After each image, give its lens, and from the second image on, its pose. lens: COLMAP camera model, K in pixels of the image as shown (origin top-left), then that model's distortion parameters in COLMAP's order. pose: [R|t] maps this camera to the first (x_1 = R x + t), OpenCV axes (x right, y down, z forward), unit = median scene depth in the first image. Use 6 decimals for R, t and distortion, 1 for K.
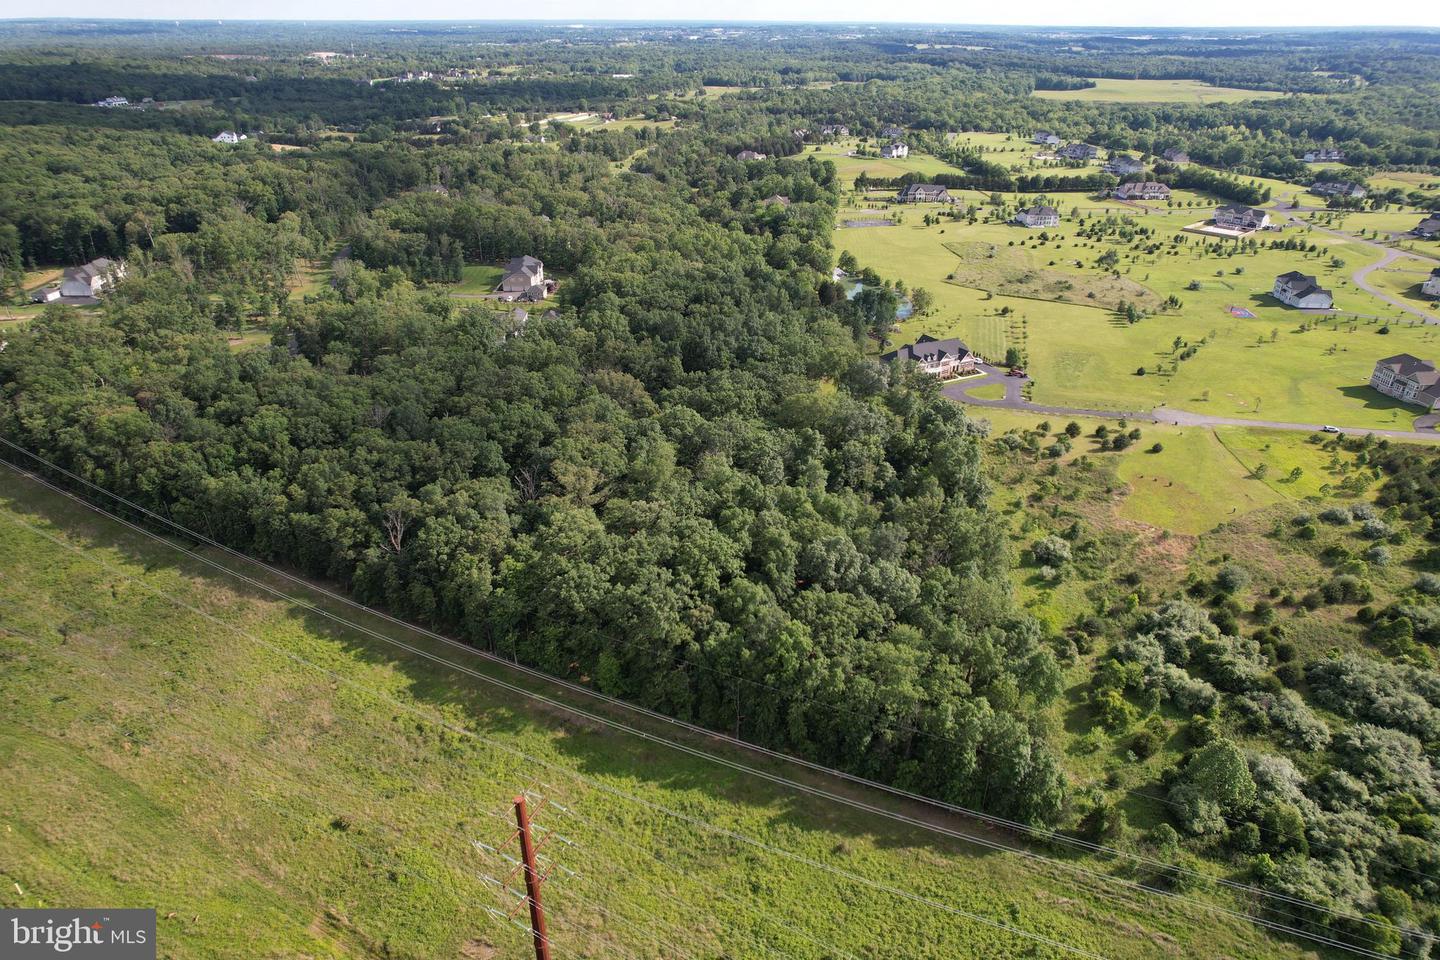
lens RADIAL K [[922.4, 0, 720.0], [0, 922.4, 480.0], [0, 0, 1]] dist [-0.085451, 0.079571]
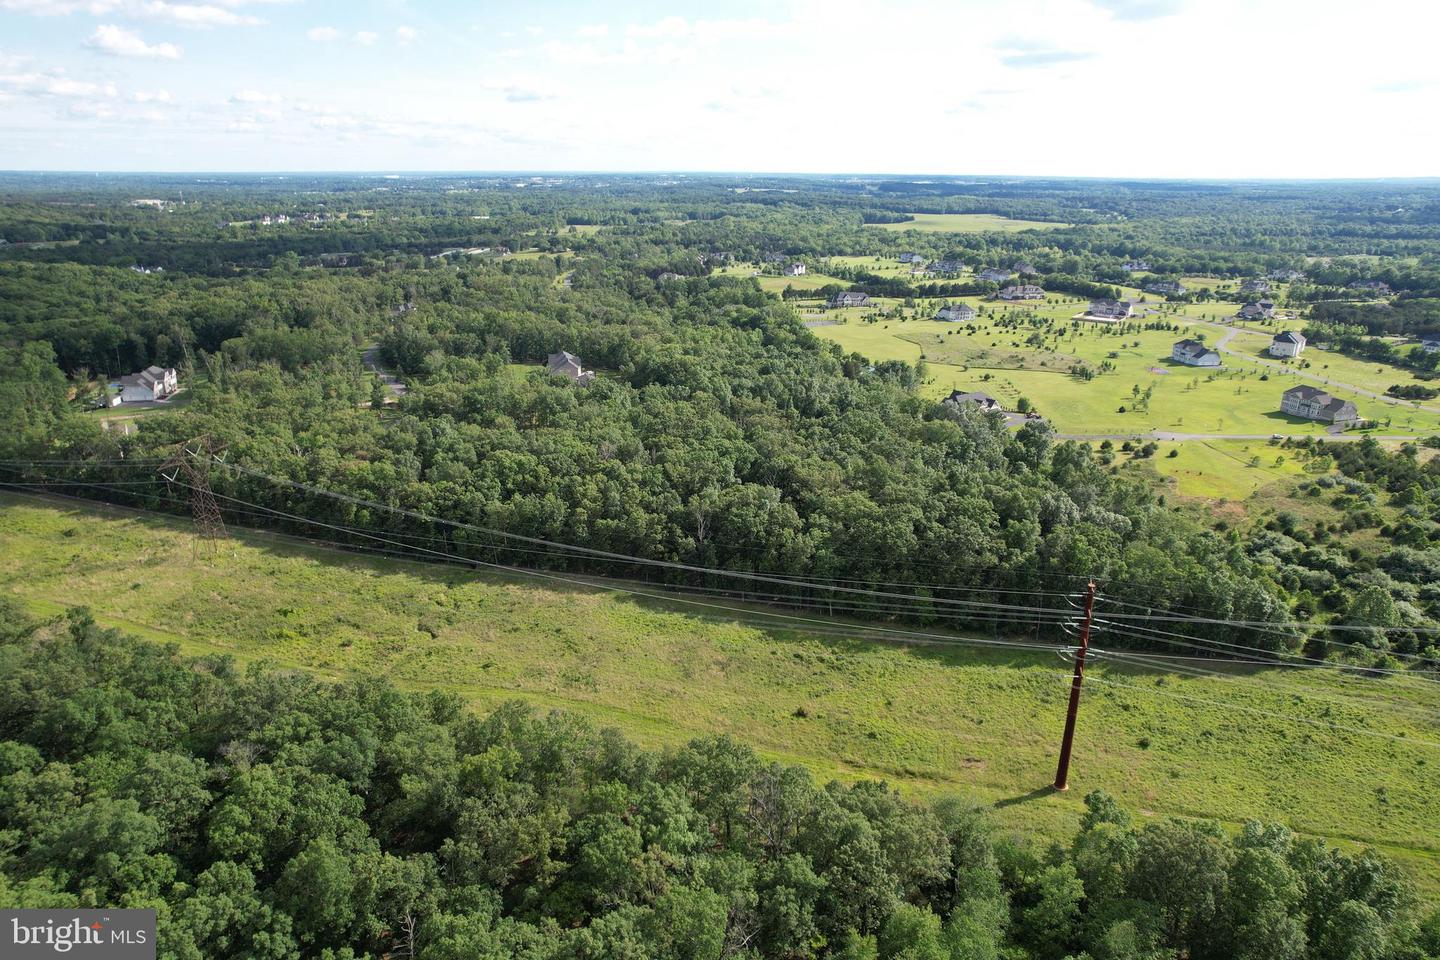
lens RADIAL K [[922.4, 0, 720.0], [0, 922.4, 480.0], [0, 0, 1]] dist [-0.085451, 0.079571]
pose [[0.980409, -0.062672, 0.186737, -0.249778], [0.088643, 0.986989, -0.134143, 0.074383], [-0.175900, 0.148068, 0.973209, -0.088112]]
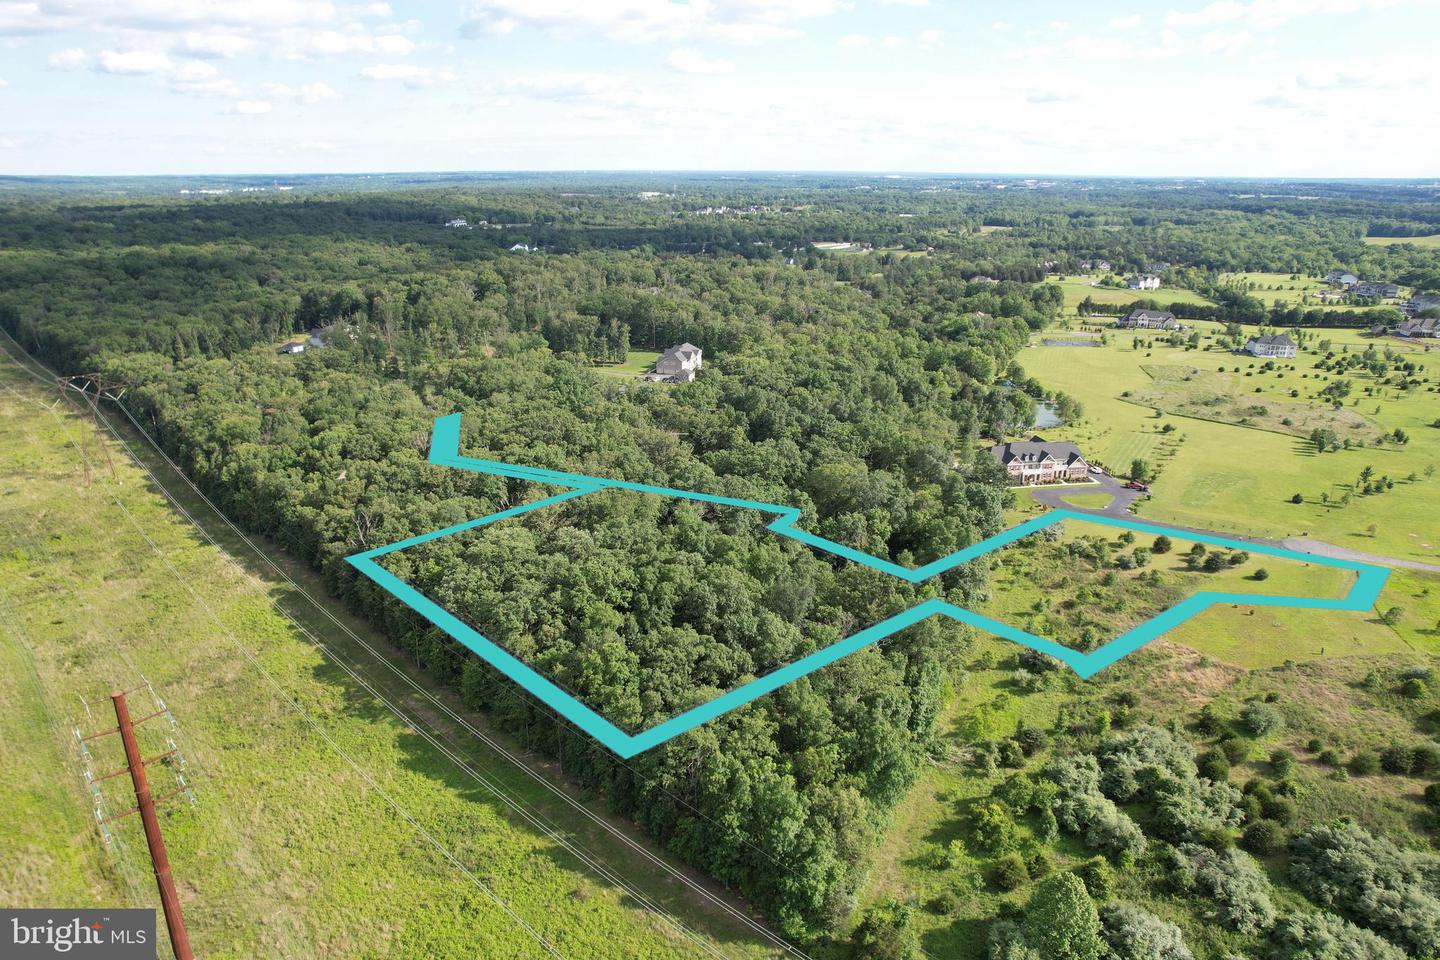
lens RADIAL K [[922.4, 0, 720.0], [0, 922.4, 480.0], [0, 0, 1]] dist [-0.085451, 0.079571]
pose [[0.947805, 0.099673, -0.302871, 0.160828], [-0.142435, 0.982194, -0.122505, 0.031927], [0.285268, 0.159250, 0.945125, 0.044762]]
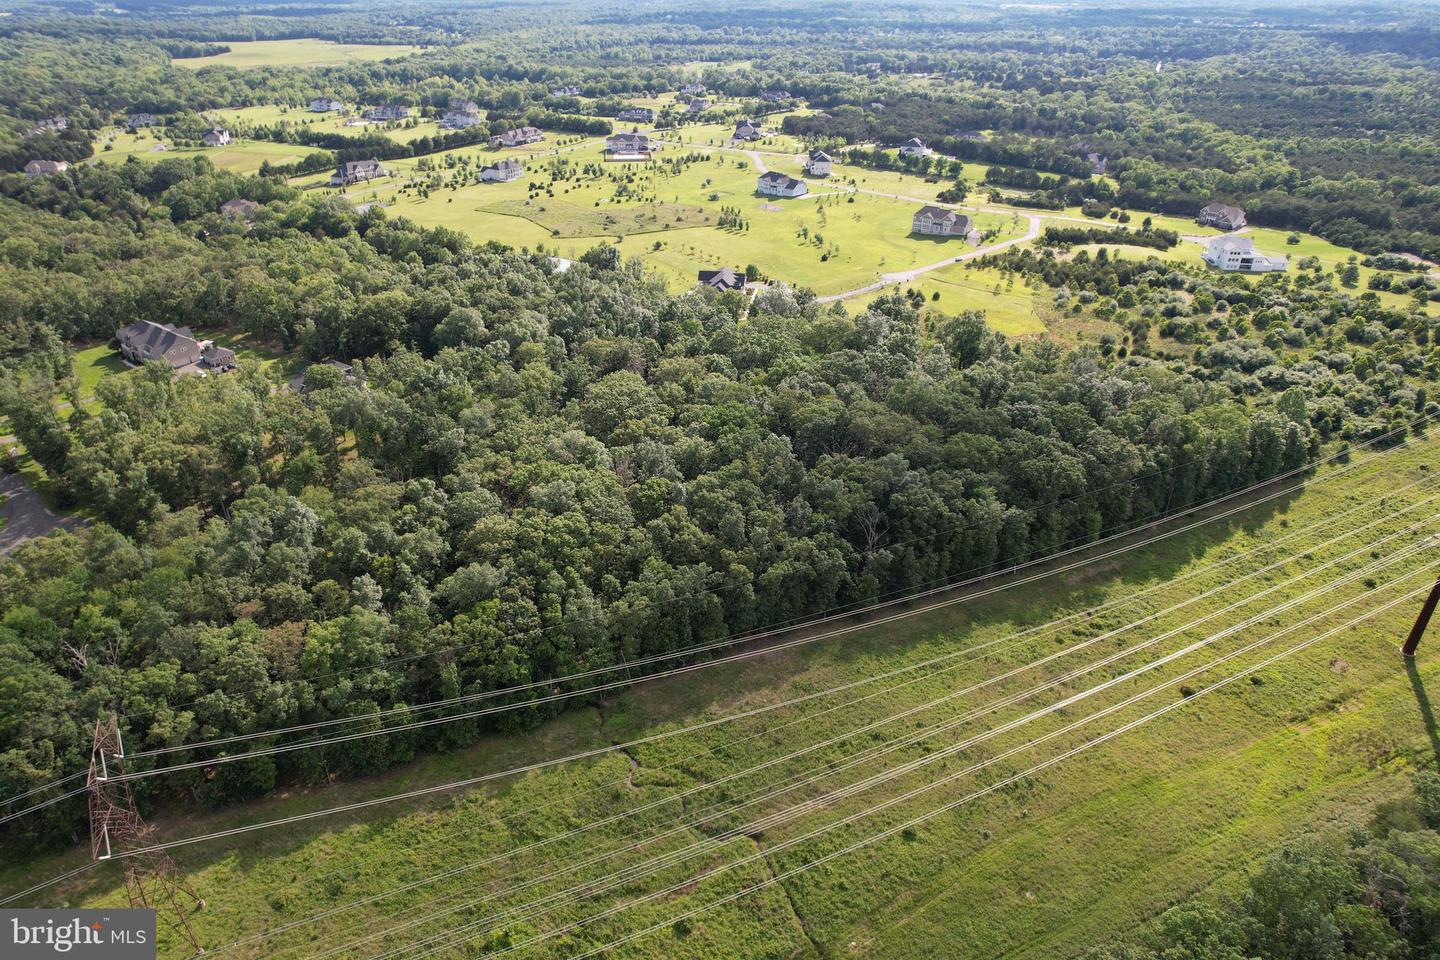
lens RADIAL K [[922.4, 0, 720.0], [0, 922.4, 480.0], [0, 0, 1]] dist [-0.085451, 0.079571]
pose [[0.601797, -0.385464, 0.699470, -0.499933], [0.359705, 0.912774, 0.193536, -0.105104], [-0.713059, 0.135134, 0.687958, 0.200062]]
